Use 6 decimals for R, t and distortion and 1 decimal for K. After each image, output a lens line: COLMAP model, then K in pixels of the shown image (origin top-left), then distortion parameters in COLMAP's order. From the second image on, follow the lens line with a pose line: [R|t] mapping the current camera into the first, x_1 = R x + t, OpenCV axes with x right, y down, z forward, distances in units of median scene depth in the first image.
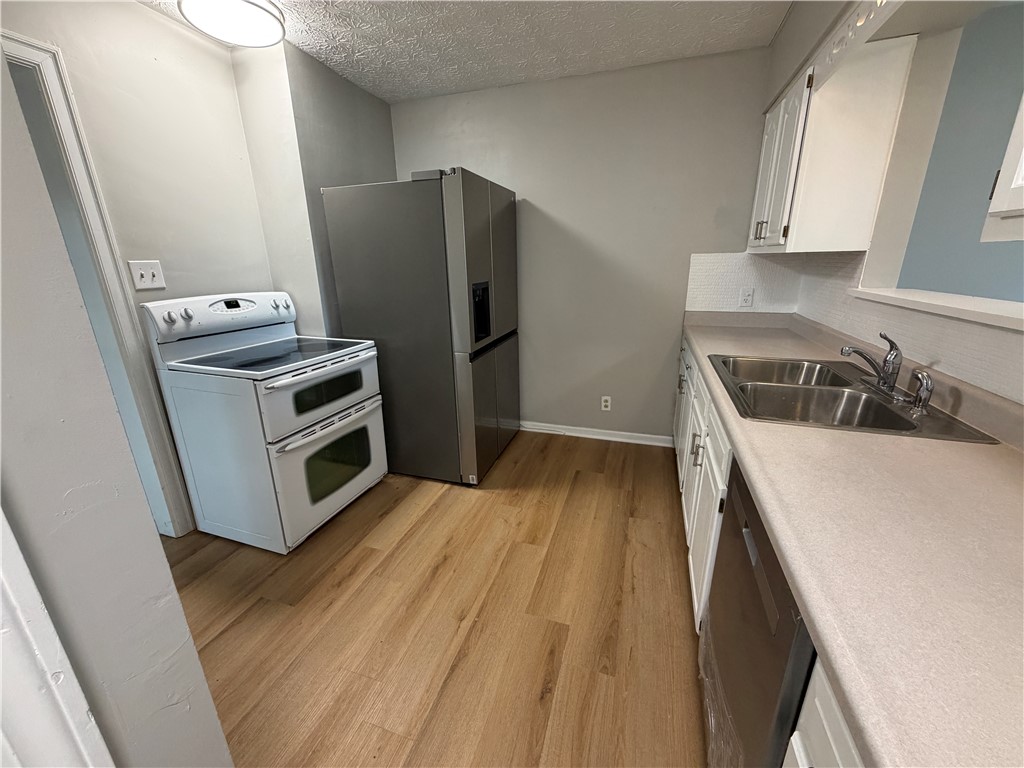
lens RADIAL K [[409.3, 0, 508.0], [0, 409.3, 386.4], [0, 0, 1]] dist [-0.000284, -0.000161]
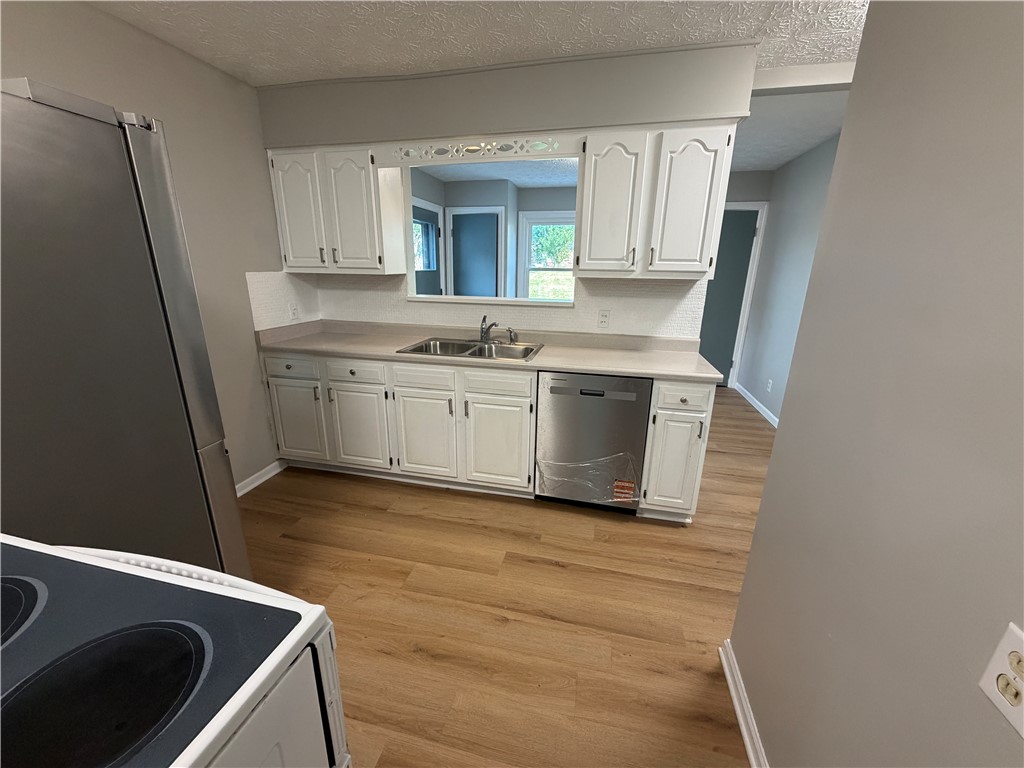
lens RADIAL K [[409.3, 0, 508.7], [0, 409.3, 386.8], [0, 0, 1]] dist [-0.000284, -0.000161]
pose [[-0.091265, -0.265131, 0.959883, -0.855665], [0.286160, 0.916269, 0.280292, -0.246030], [-0.953826, 0.300261, -0.007753, 0.721819]]
